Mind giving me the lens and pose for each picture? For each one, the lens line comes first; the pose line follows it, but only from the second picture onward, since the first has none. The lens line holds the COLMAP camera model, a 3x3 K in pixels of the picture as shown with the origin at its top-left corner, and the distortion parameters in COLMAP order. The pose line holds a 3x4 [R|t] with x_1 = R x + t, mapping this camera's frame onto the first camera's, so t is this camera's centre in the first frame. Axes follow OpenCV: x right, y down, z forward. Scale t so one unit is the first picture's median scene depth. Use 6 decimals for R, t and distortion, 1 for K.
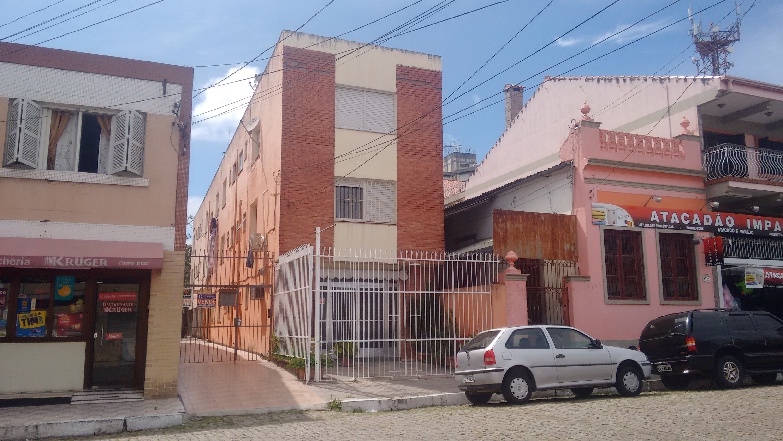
lens RADIAL K [[598.3, 0, 391.8], [0, 598.3, 221.7], [0, 0, 1]] dist [0.046451, -0.094435]
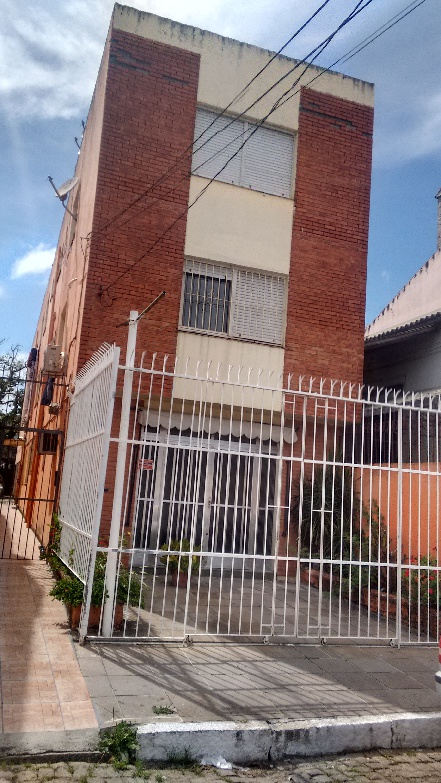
lens RADIAL K [[598.3, 0, 173.8], [0, 598.3, 389.3], [0, 0, 1]] dist [0.046451, -0.094435]
pose [[0.988342, 0.070543, -0.134921, -0.017070], [-0.071342, 0.997451, -0.001088, 0.056372], [0.134500, 0.010701, 0.990856, 0.415477]]
